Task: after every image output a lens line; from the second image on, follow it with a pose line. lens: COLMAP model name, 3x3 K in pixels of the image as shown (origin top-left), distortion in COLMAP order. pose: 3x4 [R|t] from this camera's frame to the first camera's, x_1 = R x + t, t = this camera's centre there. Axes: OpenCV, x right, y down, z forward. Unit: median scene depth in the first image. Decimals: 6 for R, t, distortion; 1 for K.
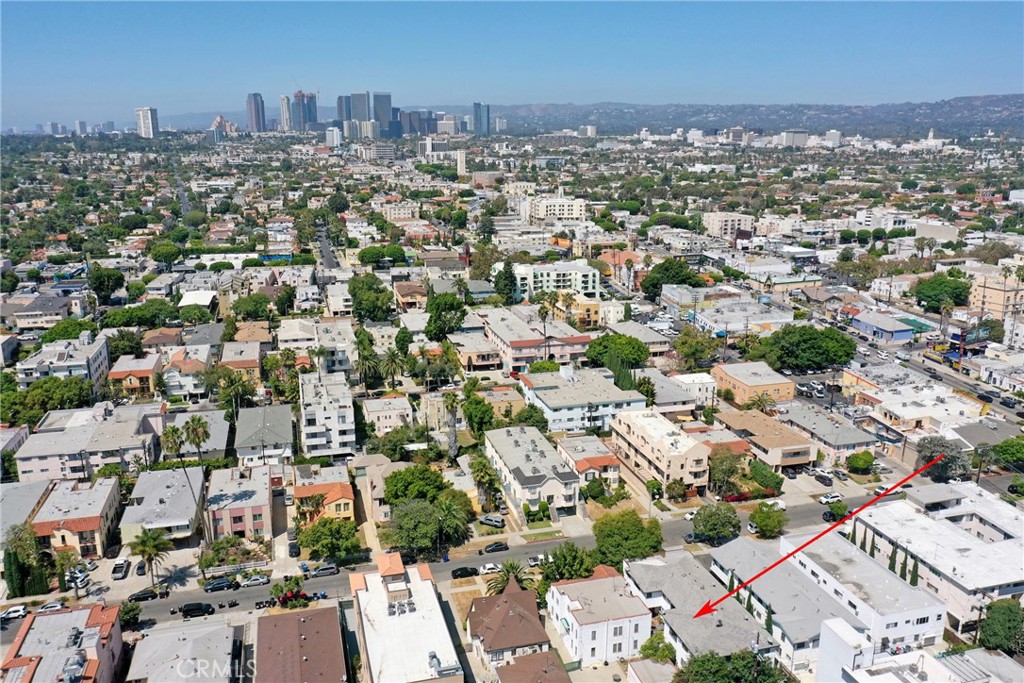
lens RADIAL K [[804.4, 0, 507.1], [0, 804.4, 338.3], [0, 0, 1]] dist [-0.006268, 0.008097]
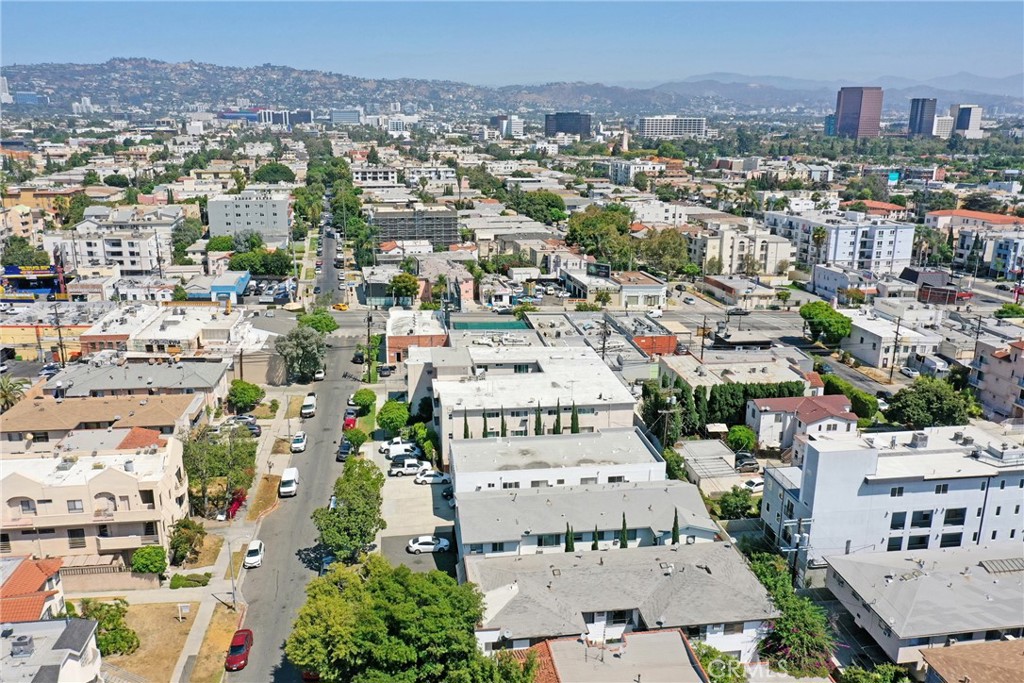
lens RADIAL K [[804.4, 0, 507.1], [0, 804.4, 338.3], [0, 0, 1]] dist [-0.006268, 0.008097]
pose [[0.131948, -0.257189, 0.957311, -0.178460], [0.237065, 0.945917, 0.221453, 0.002961], [-0.962491, 0.197725, 0.185783, 0.560457]]
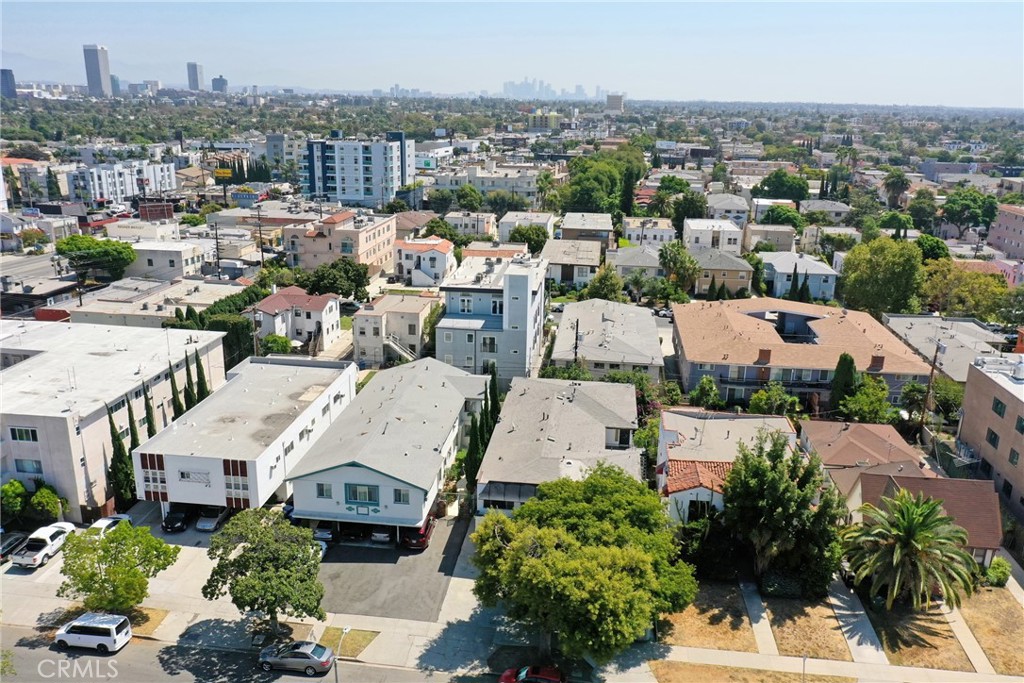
lens RADIAL K [[804.4, 0, 507.1], [0, 804.4, 338.3], [0, 0, 1]] dist [-0.006268, 0.008097]
pose [[-0.924005, -0.119545, 0.363214, 0.039732], [0.079522, 0.869031, 0.488325, -0.013620], [-0.374021, 0.480098, -0.793482, 0.874200]]
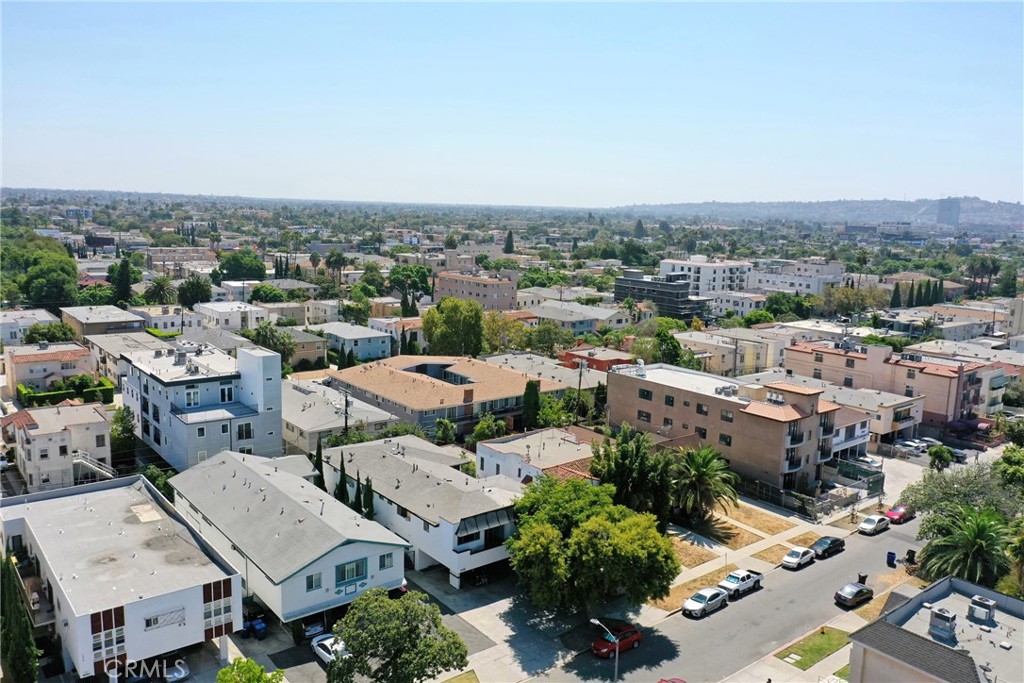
lens RADIAL K [[804.4, 0, 507.1], [0, 804.4, 338.3], [0, 0, 1]] dist [-0.006268, 0.008097]
pose [[-0.916569, 0.038362, -0.398032, 0.258068], [-0.124670, 0.918360, 0.375595, -0.018846], [0.379946, 0.393882, -0.836958, 0.921567]]
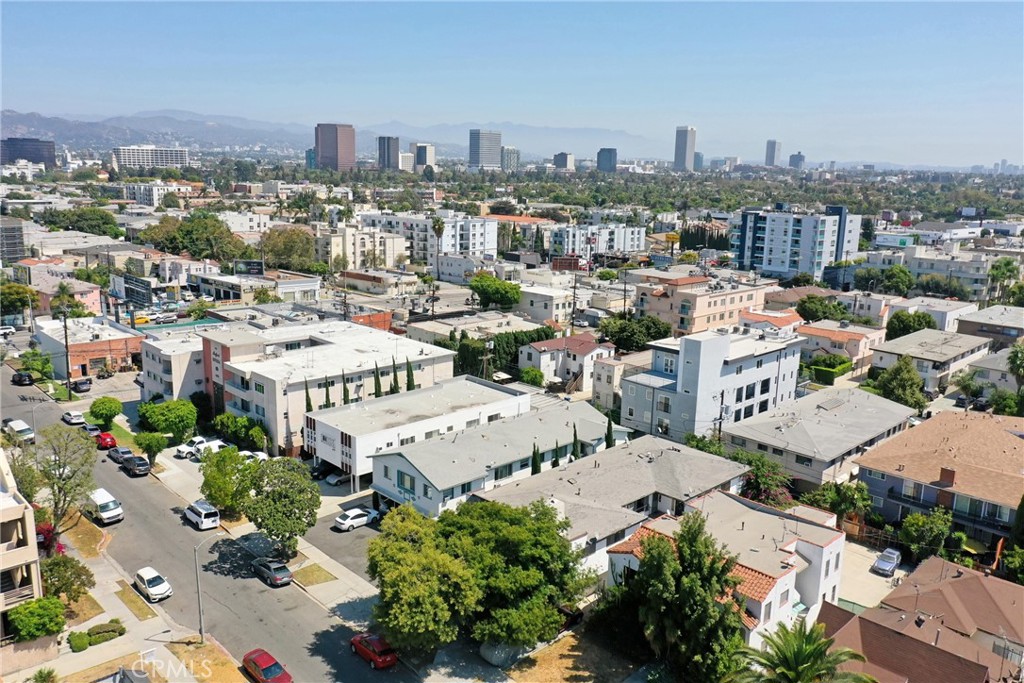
lens RADIAL K [[804.4, 0, 507.1], [0, 804.4, 338.3], [0, 0, 1]] dist [-0.006268, 0.008097]
pose [[-0.478095, -0.191561, 0.857163, -0.133692], [0.193190, 0.929089, 0.315390, 0.012735], [-0.856798, 0.316381, -0.407185, 0.771085]]
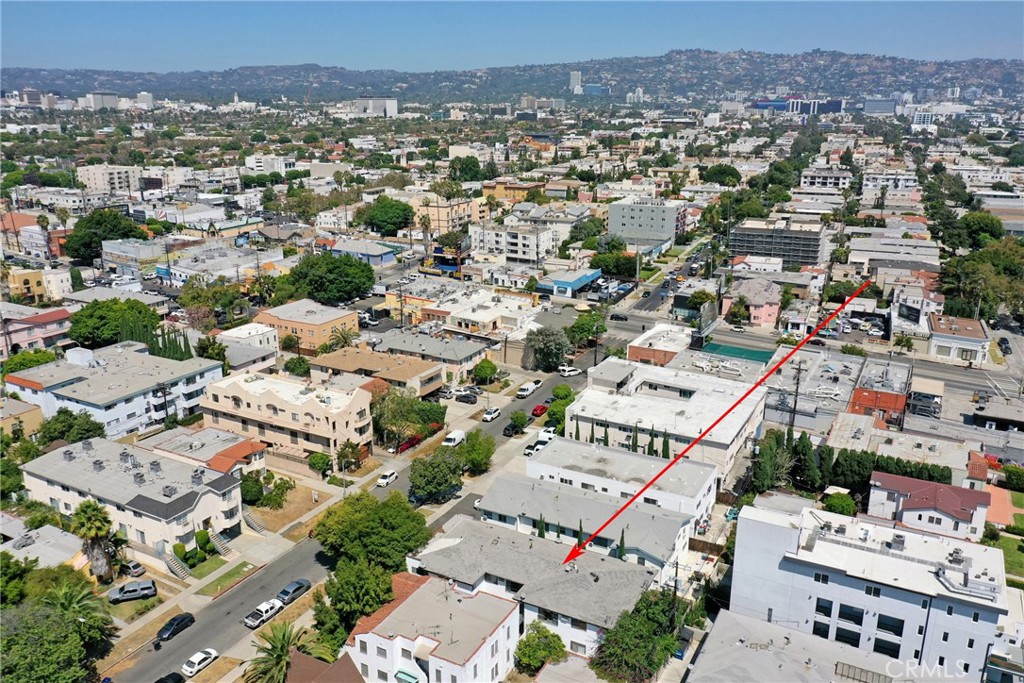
lens RADIAL K [[804.4, 0, 507.1], [0, 804.4, 338.3], [0, 0, 1]] dist [-0.006268, 0.008097]
pose [[0.694116, -0.199659, 0.691620, -0.158366], [0.175021, 0.978745, 0.106894, 0.019010], [-0.698262, 0.046851, 0.714307, 0.279784]]
